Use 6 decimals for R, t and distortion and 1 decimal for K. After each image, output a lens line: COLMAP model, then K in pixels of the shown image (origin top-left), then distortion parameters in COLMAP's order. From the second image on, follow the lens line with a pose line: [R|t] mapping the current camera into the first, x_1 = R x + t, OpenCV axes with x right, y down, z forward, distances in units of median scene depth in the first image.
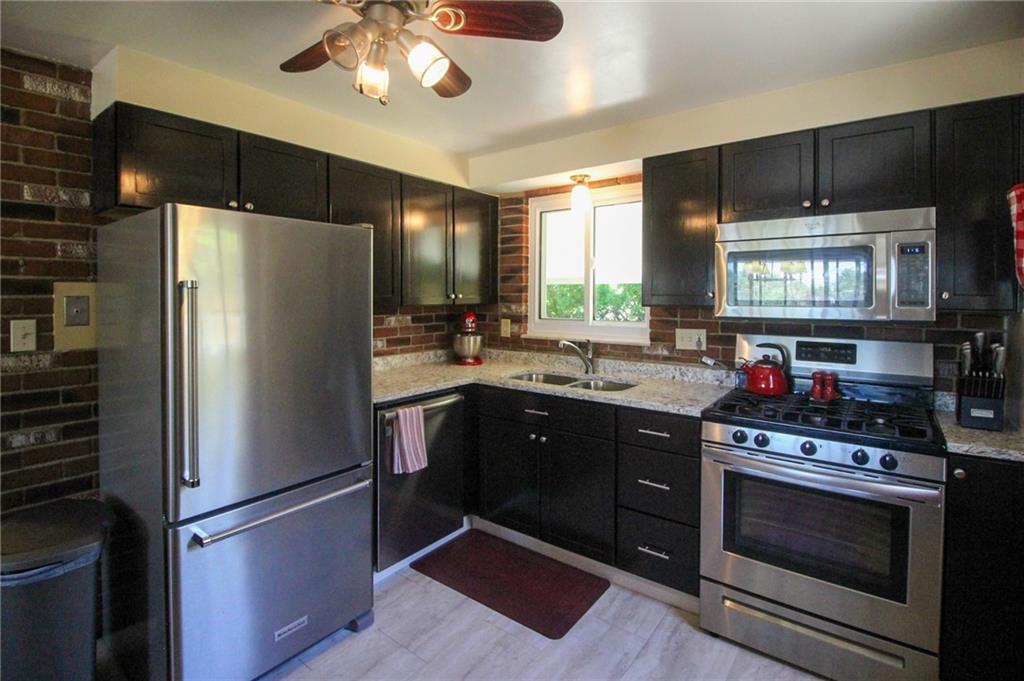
lens RADIAL K [[494.8, 0, 507.5], [0, 494.8, 302.1], [0, 0, 1]] dist [-0.006497, -0.007491]
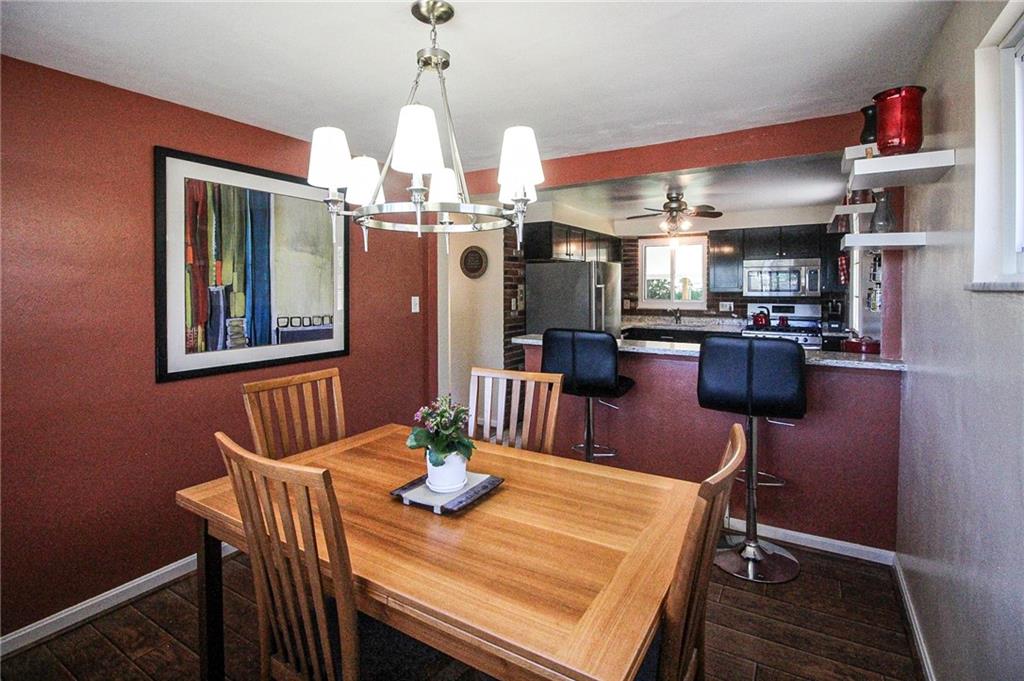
lens RADIAL K [[494.8, 0, 499.5], [0, 494.8, 299.1], [0, 0, 1]] dist [-0.006497, -0.007491]
pose [[0.996276, -0.008878, 0.085760, -1.132116], [0.007801, 0.999887, 0.012882, 0.002722], [-0.085864, -0.012165, 0.996233, -1.548670]]
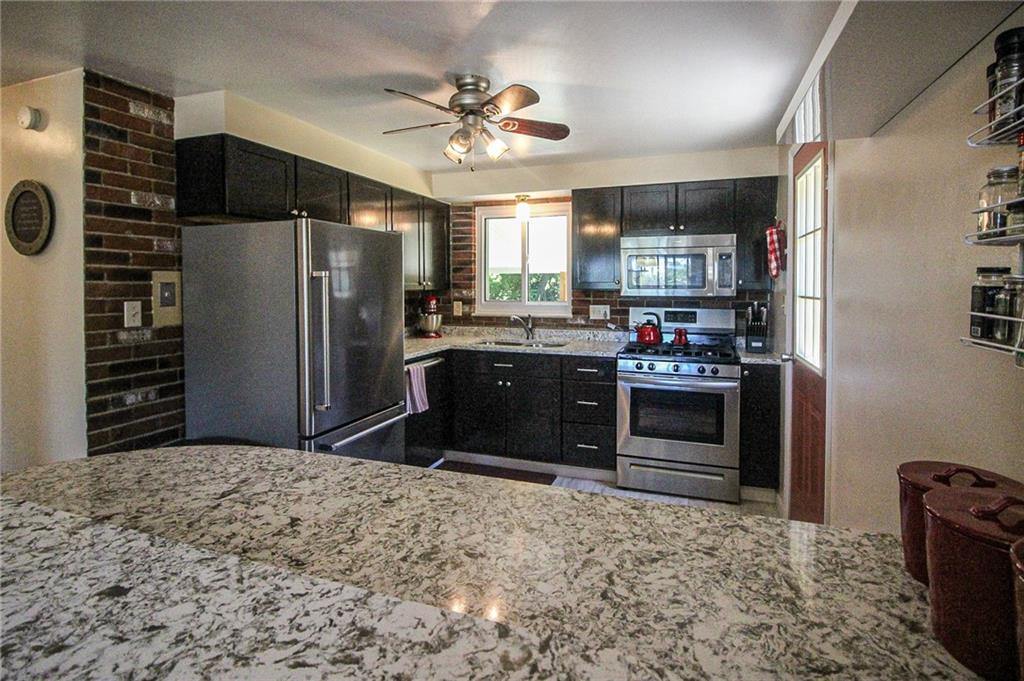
lens RADIAL K [[494.8, 0, 535.5], [0, 494.8, 297.1], [0, 0, 1]] dist [-0.006497, -0.007491]
pose [[0.946849, -0.009235, 0.321544, -0.367160], [0.005461, 0.999905, 0.012636, 0.013114], [-0.321631, -0.010208, 0.946810, -0.434849]]
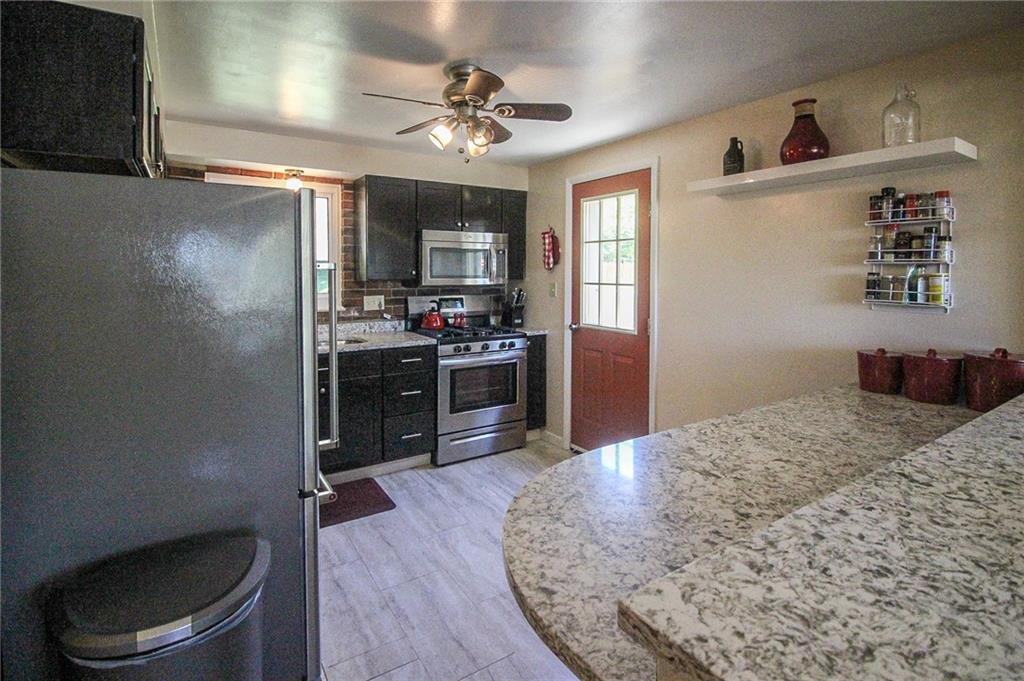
lens RADIAL K [[494.8, 0, 522.4], [0, 494.8, 285.7], [0, 0, 1]] dist [-0.006497, -0.007491]
pose [[0.320103, -0.030204, 0.946901, -1.095313], [0.011720, 0.999541, 0.027921, -0.012724], [-0.947310, 0.002160, 0.320310, 0.159759]]
